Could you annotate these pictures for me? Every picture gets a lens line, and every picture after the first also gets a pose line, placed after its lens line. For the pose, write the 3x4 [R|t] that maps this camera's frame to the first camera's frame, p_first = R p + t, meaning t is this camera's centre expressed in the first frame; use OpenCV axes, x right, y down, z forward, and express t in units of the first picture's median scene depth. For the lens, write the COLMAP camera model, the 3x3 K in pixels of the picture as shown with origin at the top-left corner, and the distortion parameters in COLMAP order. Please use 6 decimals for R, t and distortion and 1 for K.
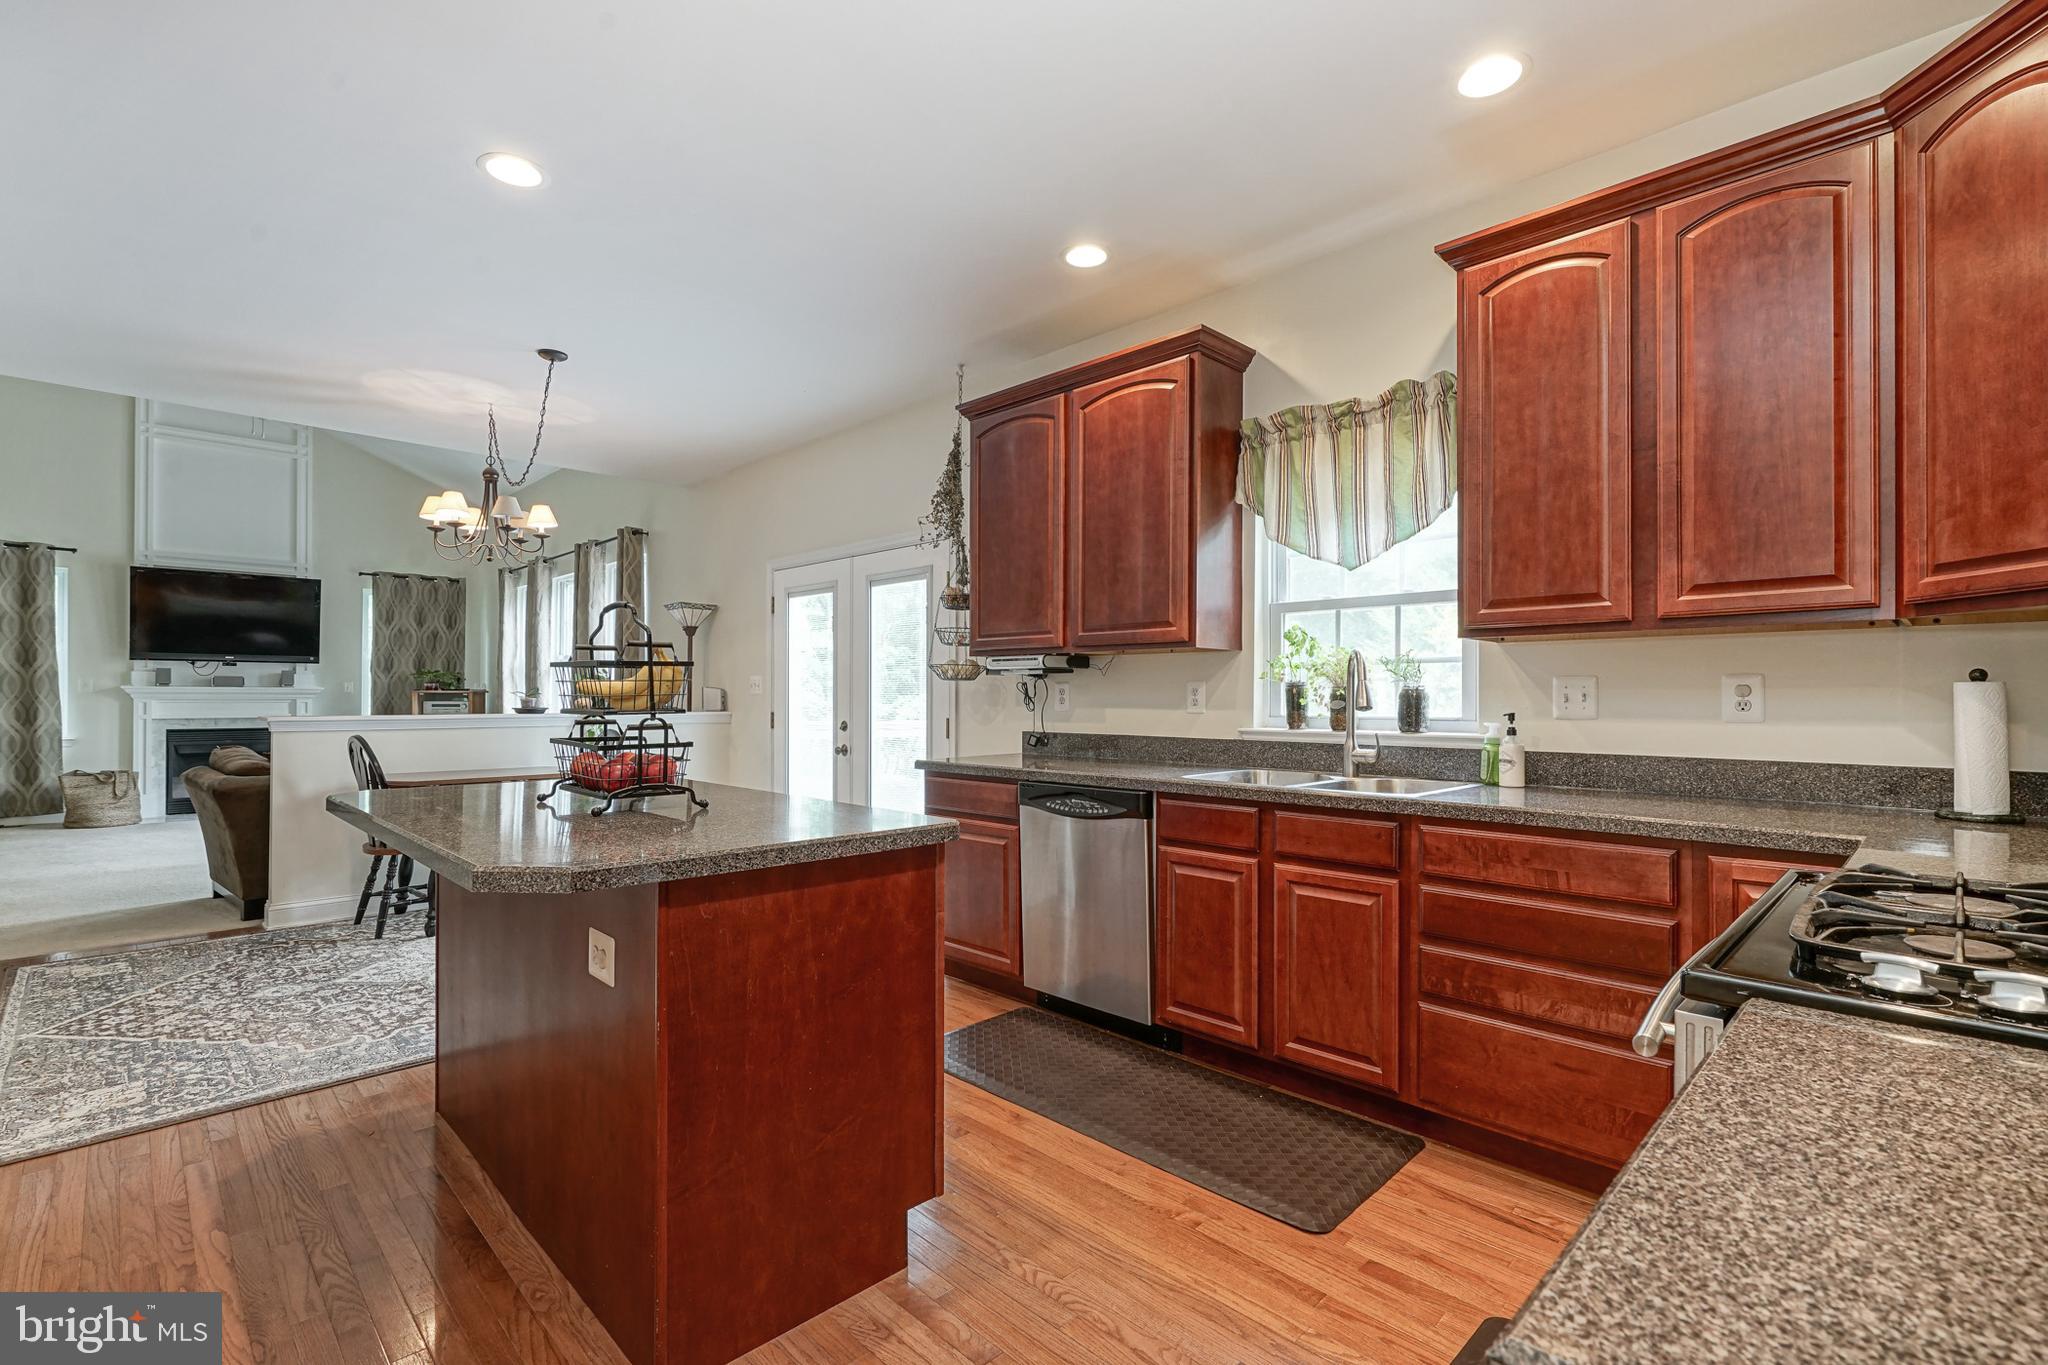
lens RADIAL K [[929.6, 0, 1027.0], [0, 929.6, 695.3], [0, 0, 1]] dist [0.002979, 0.003628]
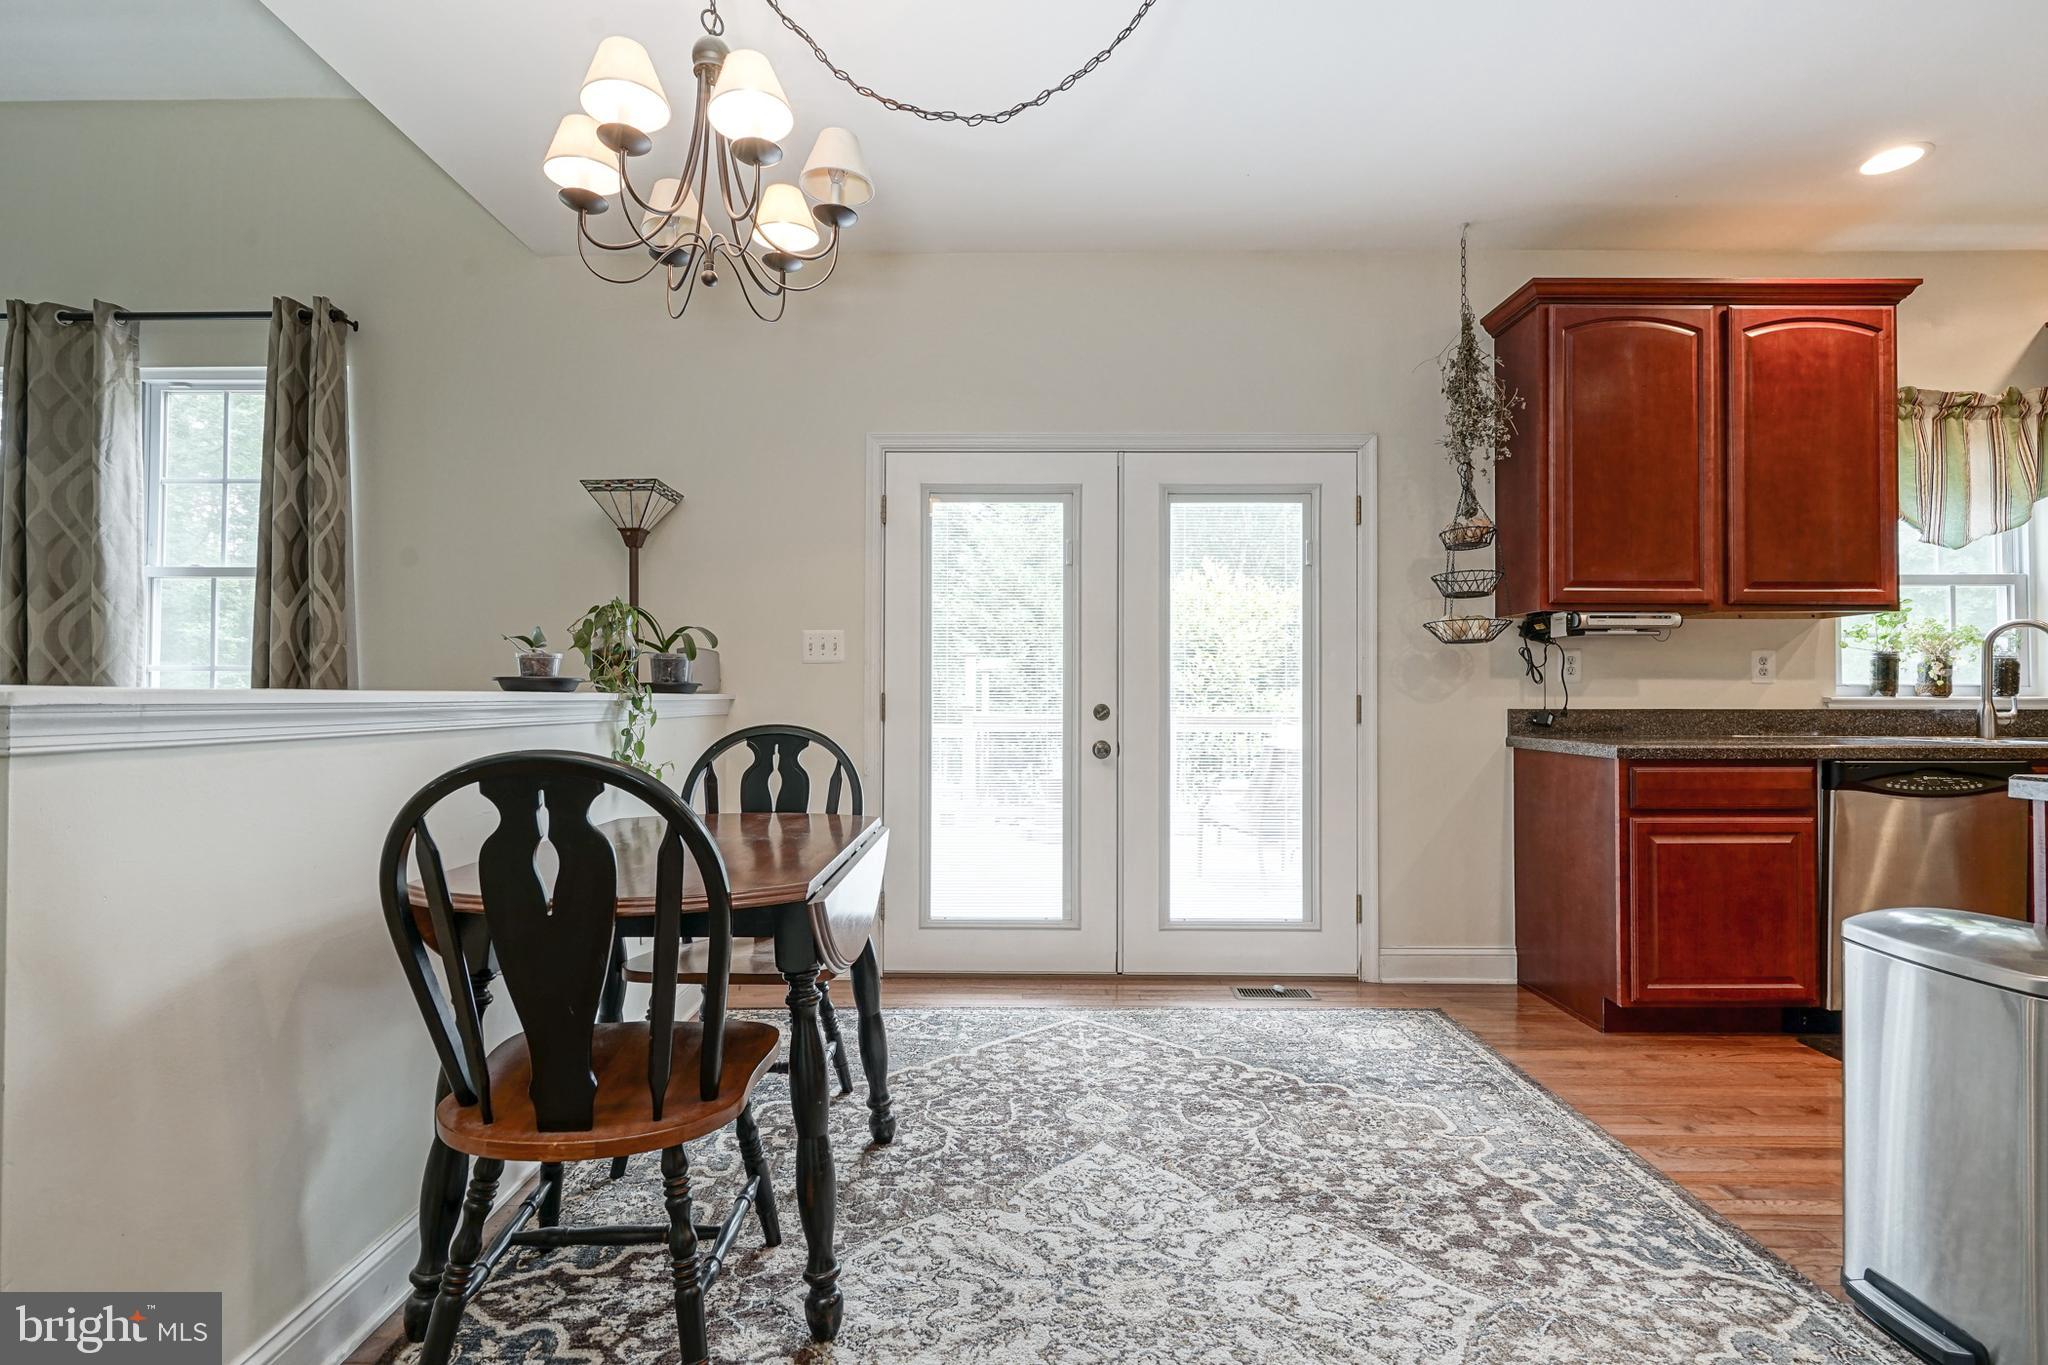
lens RADIAL K [[985.3, 0, 1009.8], [0, 985.3, 688.5], [0, 0, 1]] dist [0.006122, -0.002796]
pose [[0.707840, -0.004494, 0.706358, -0.724881], [-0.000644, 0.999975, 0.007008, 0.012381], [-0.706372, -0.005415, 0.707820, 0.561523]]
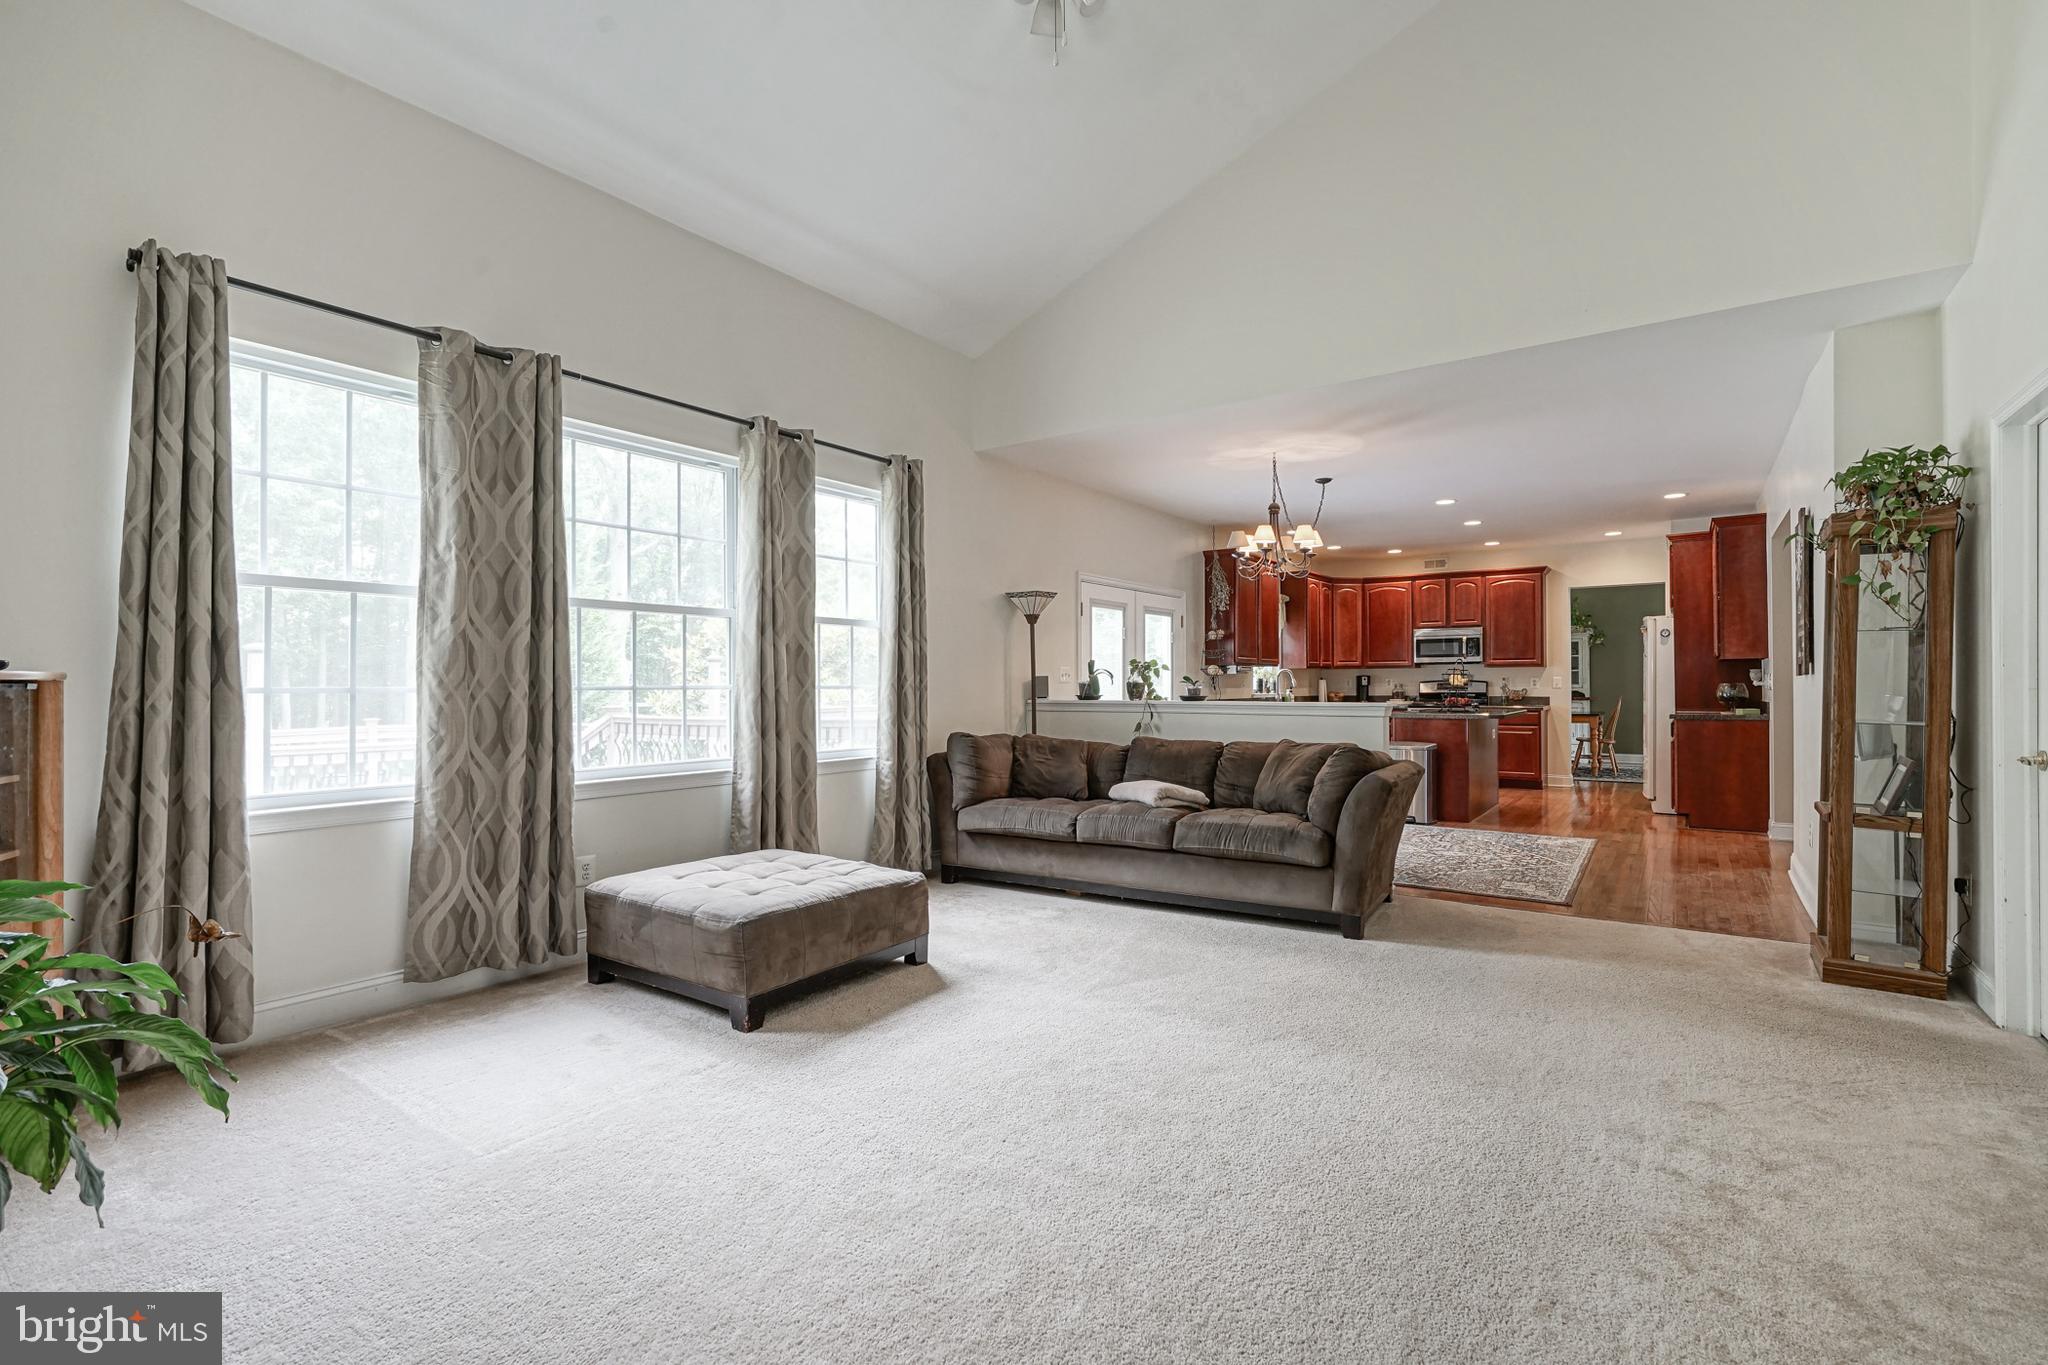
lens RADIAL K [[929.6, 0, 1038.4], [0, 929.6, 675.1], [0, 0, 1]] dist [0.002979, 0.003628]
pose [[-0.188008, 0.002256, 0.982165, -1.598629], [-0.003652, 0.999989, -0.002997, -0.008042], [-0.982161, -0.004150, -0.187998, 1.415998]]
